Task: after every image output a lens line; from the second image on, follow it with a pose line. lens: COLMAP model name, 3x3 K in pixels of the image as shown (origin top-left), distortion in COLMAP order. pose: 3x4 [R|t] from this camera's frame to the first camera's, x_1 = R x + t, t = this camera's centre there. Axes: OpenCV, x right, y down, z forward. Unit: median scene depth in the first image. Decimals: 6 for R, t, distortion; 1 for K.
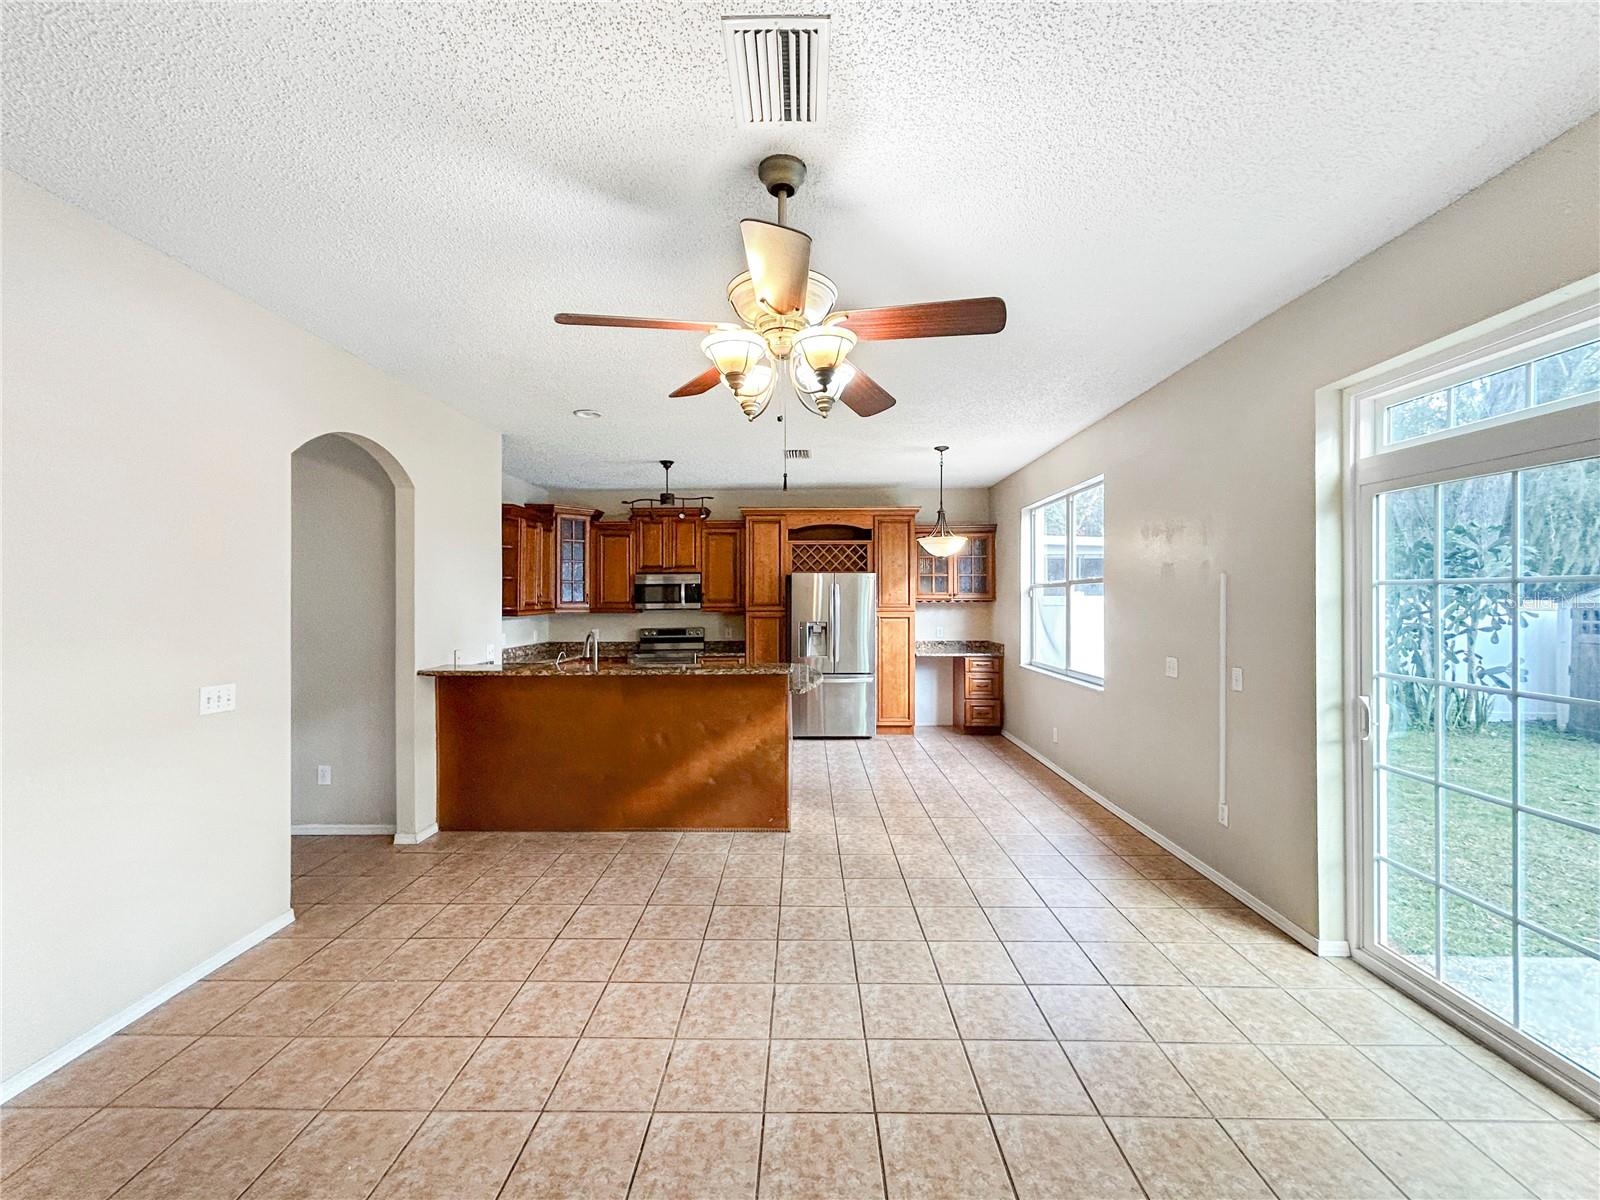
lens RADIAL K [[666.9, 0, 795.7], [0, 666.9, 599.0], [0, 0, 1]] dist [-0.000679, -0.000031]
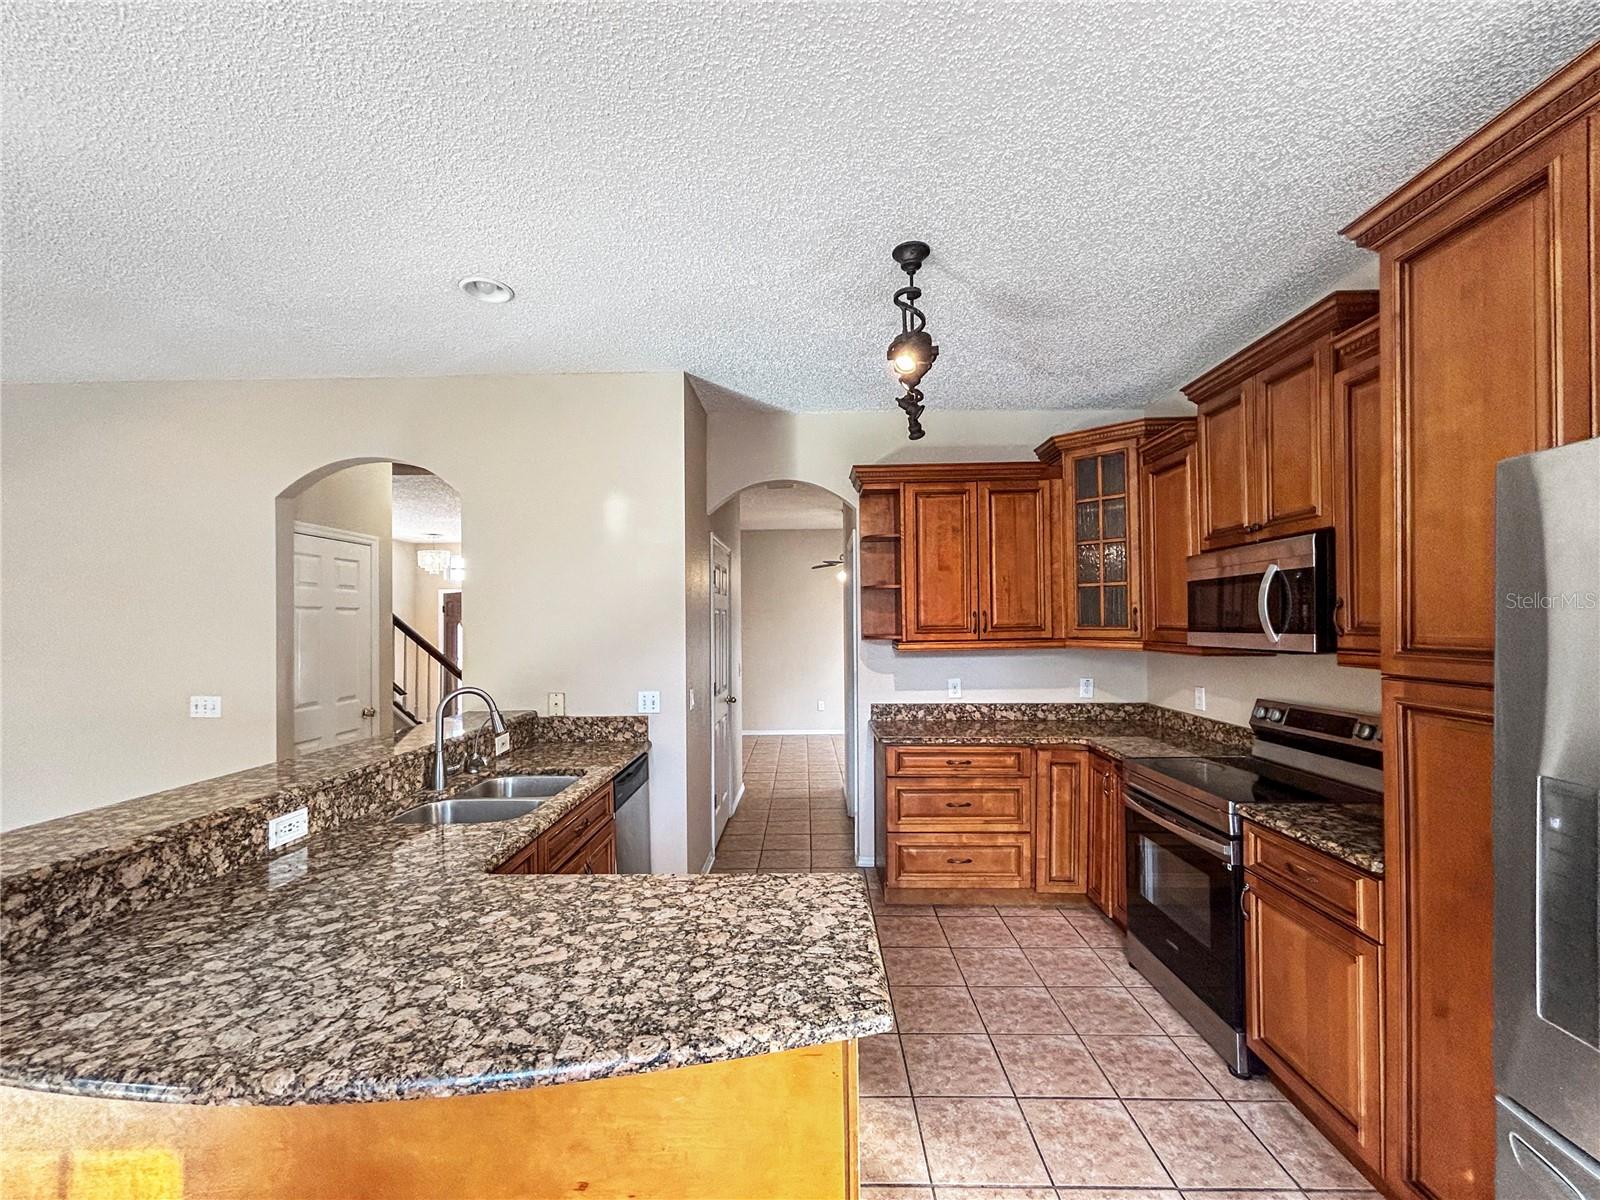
lens RADIAL K [[657.6, 0, 800.3], [0, 657.6, 616.5], [0, 0, 1]] dist [-0.000170, 0.000094]
pose [[0.000472, -0.004410, -0.999990, 0.146060], [0.009022, 0.999950, -0.004406, -0.002351], [0.999959, -0.009020, 0.000512, 0.802024]]
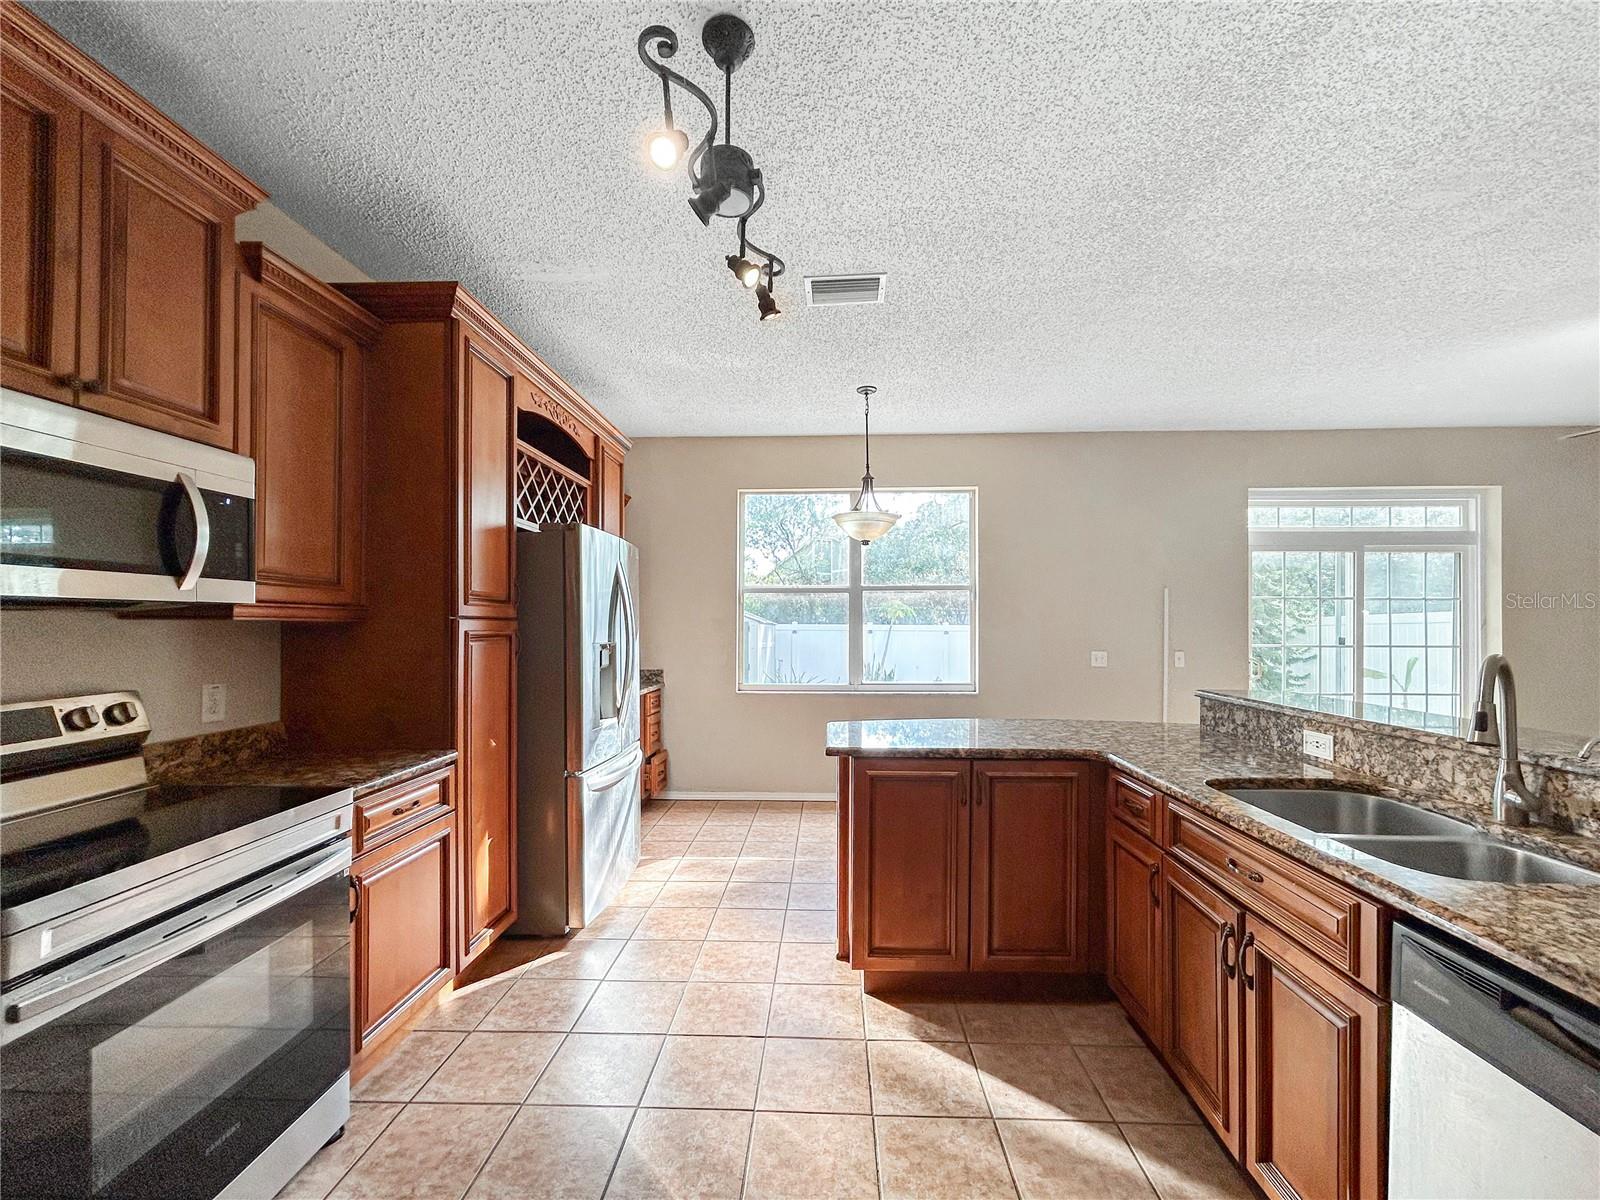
lens RADIAL K [[649.8, 0, 793.3], [0, 649.8, 619.5], [0, 0, 1]] dist [-0.001265, -0.000173]
pose [[0.036304, 0.010345, 0.999287, -0.377178], [-0.001389, 0.999946, -0.010302, 0.021994], [-0.999340, -0.001014, 0.036316, 0.827254]]
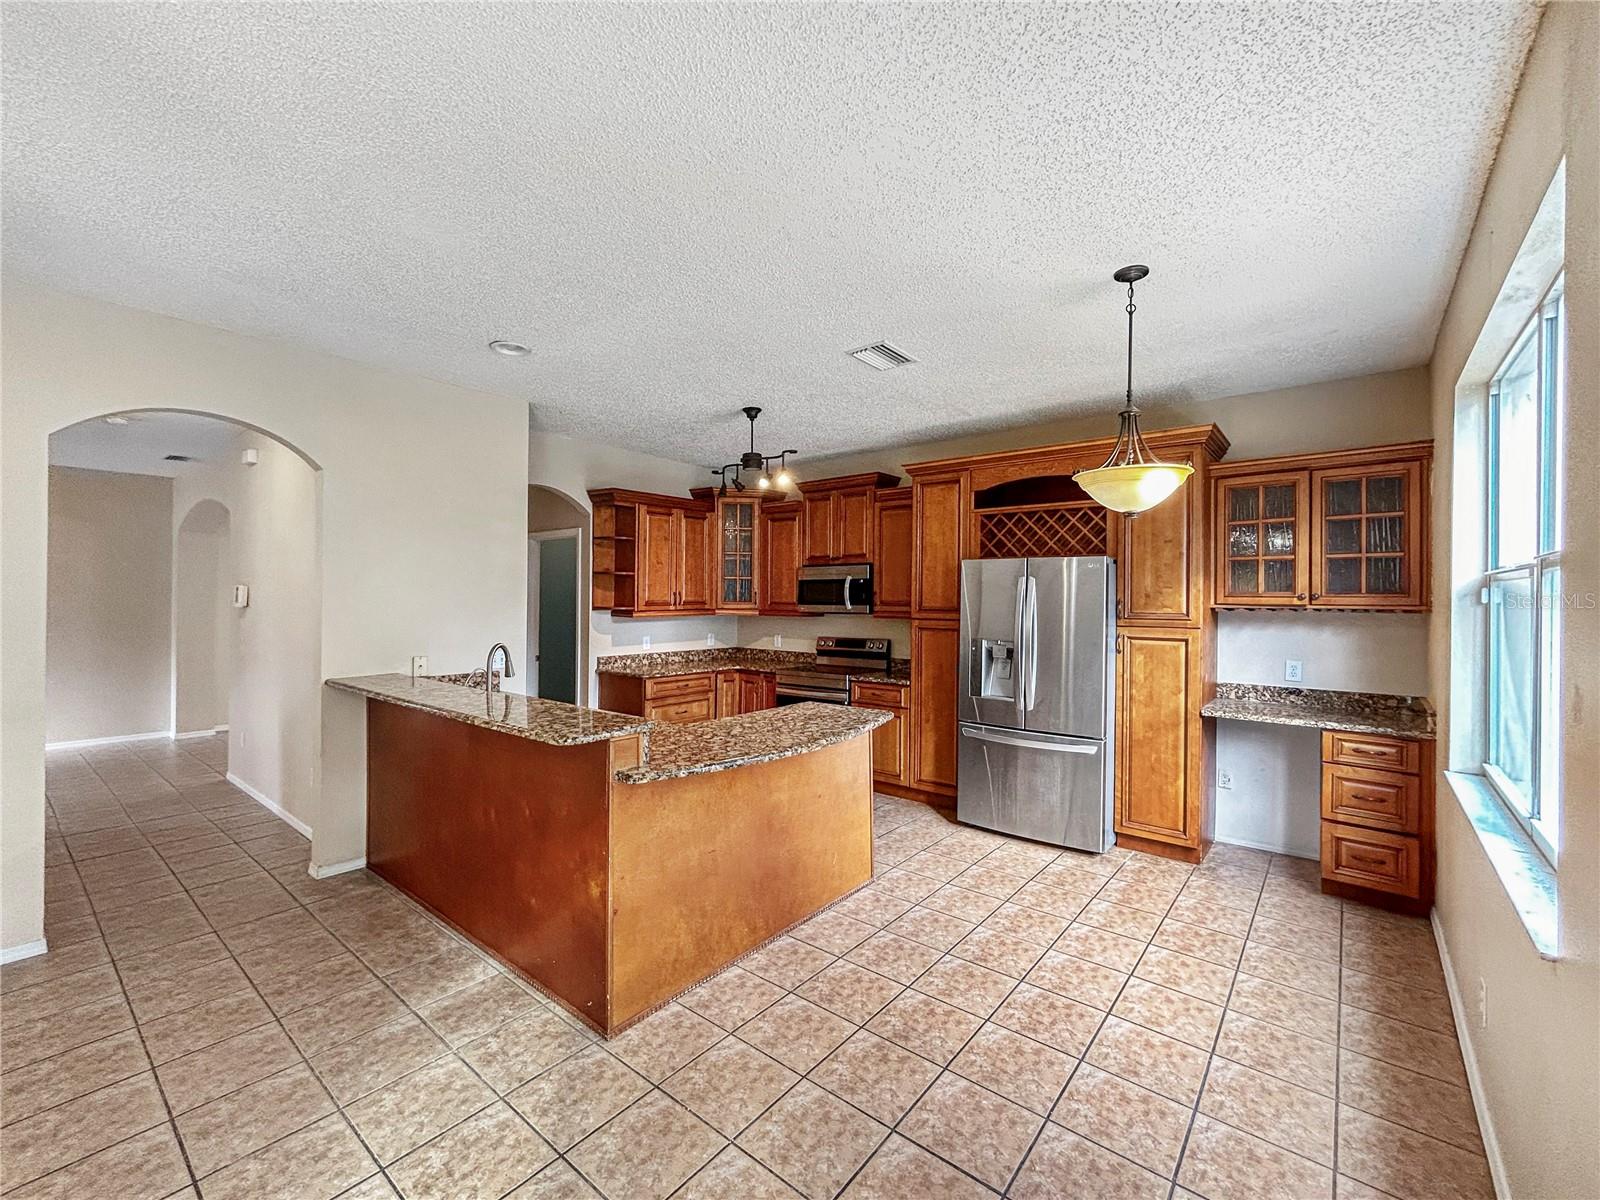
lens RADIAL K [[673.5, 0, 792.2], [0, 673.5, 598.1], [0, 0, 1]] dist [-0.002879, -0.000071]
pose [[0.779672, 0.009721, -0.626113, 0.256235], [-0.008947, 0.999950, 0.004384, -0.004438], [0.626124, 0.002184, 0.779720, 0.393448]]
